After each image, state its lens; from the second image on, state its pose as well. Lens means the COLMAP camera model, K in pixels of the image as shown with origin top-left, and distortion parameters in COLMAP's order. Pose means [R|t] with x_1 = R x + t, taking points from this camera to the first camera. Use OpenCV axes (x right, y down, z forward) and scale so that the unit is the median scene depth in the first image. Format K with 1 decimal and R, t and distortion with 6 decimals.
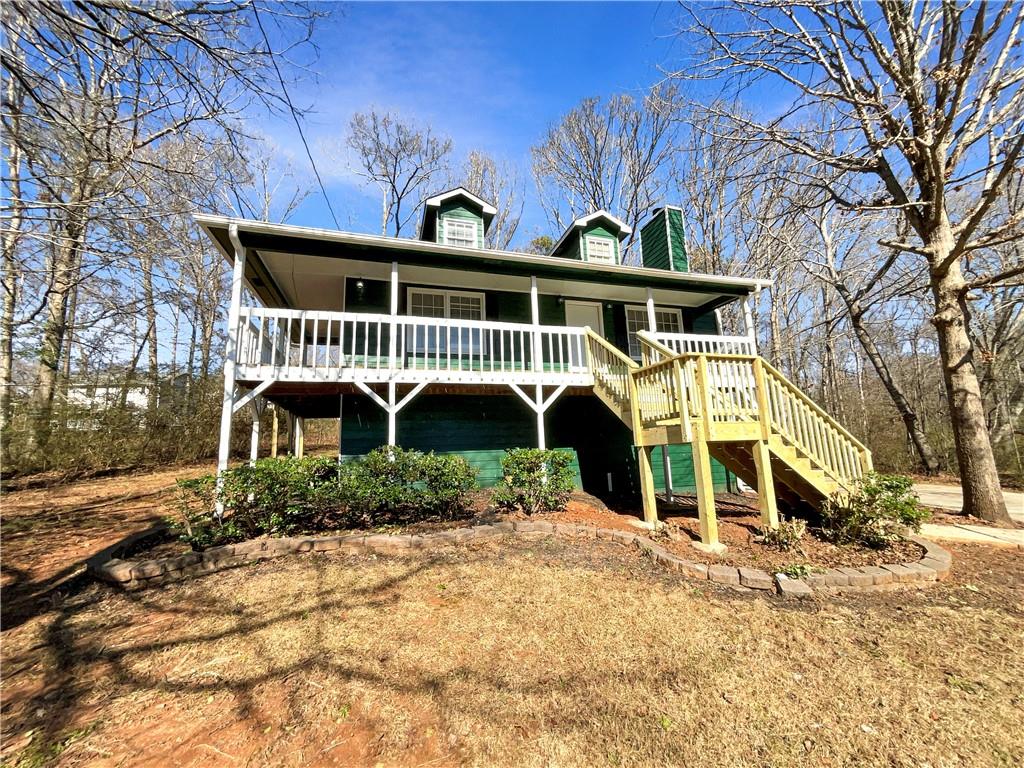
lens RADIAL K [[417.2, 0, 513.6], [0, 417.2, 383.1], [0, 0, 1]] dist [-0.002070, -0.000617]
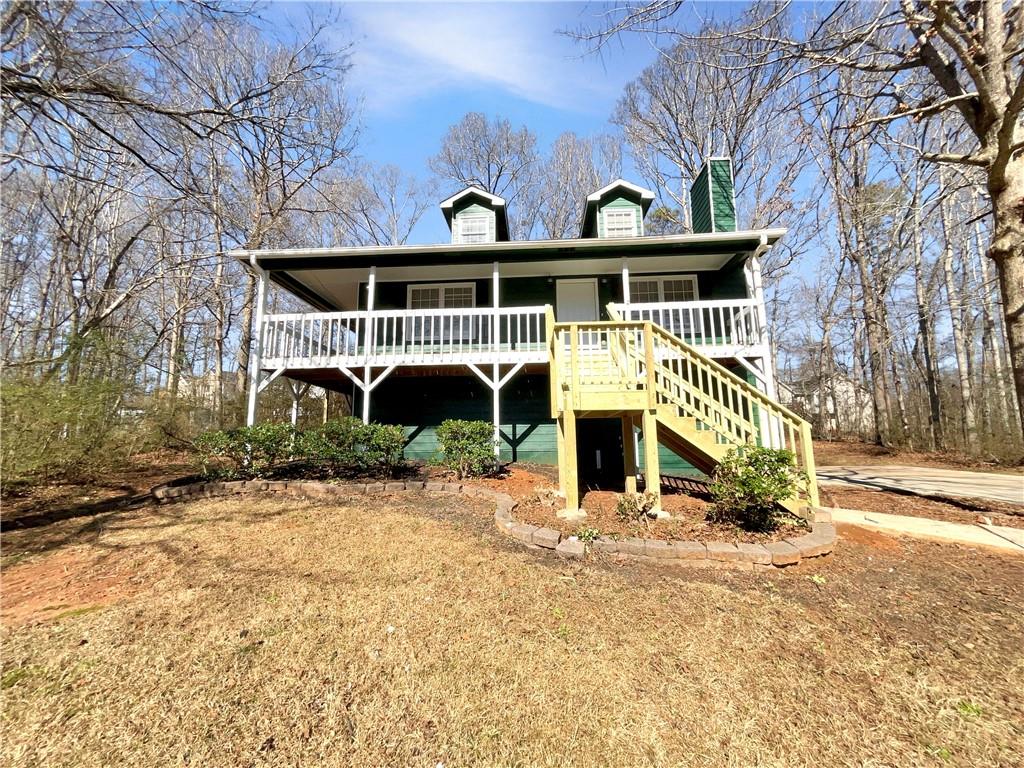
lens RADIAL K [[417.2, 0, 513.6], [0, 417.2, 383.1], [0, 0, 1]] dist [-0.002070, -0.000617]
pose [[0.935457, -0.027587, -0.352362, 0.475311], [0.037703, 0.999050, 0.021876, 0.032294], [0.351423, -0.033749, 0.935608, 0.009081]]
